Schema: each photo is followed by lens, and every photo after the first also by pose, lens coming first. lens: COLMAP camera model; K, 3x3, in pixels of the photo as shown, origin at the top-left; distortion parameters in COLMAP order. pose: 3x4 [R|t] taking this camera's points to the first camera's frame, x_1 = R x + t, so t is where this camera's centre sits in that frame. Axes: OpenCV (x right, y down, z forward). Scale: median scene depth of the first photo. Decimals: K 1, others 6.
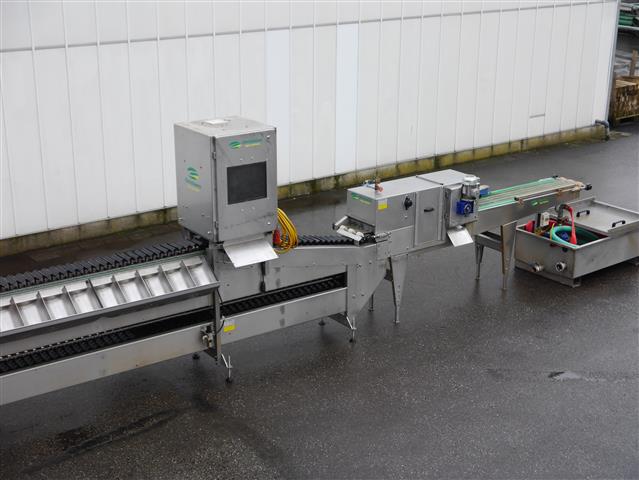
lens RADIAL K [[1018.3, 0, 319.5], [0, 1018.3, 240.0], [0, 0, 1]] dist [-0.030573, 0.104209]
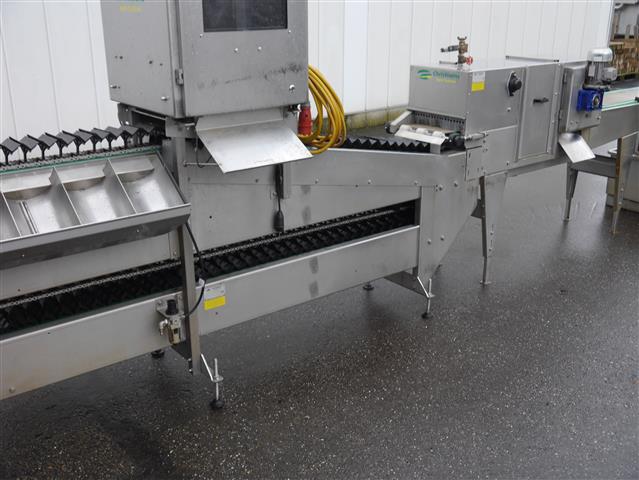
lens RADIAL K [[709.0, 0, 319.5], [0, 709.0, 240.0], [0, 0, 1]] dist [-0.013458, 0.006740]
pose [[0.999094, -0.017403, 0.038843, -0.045542], [0.016535, 0.999609, 0.022563, 0.044188], [-0.039221, -0.021901, 0.998991, 0.591873]]
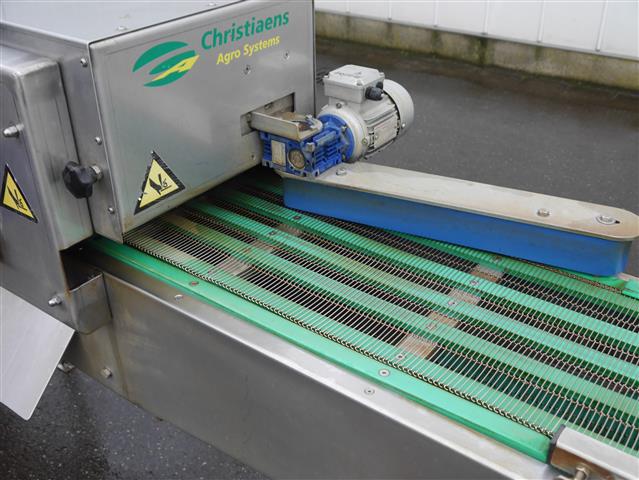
lens RADIAL K [[720.8, 0, 319.5], [0, 720.8, 240.0], [0, 0, 1]] dist [-0.009255, -0.009584]
pose [[0.300007, 0.483196, -0.822507, 0.264463], [-0.282704, 0.868525, 0.407115, -0.093173], [0.911084, 0.110388, 0.397165, 1.046852]]
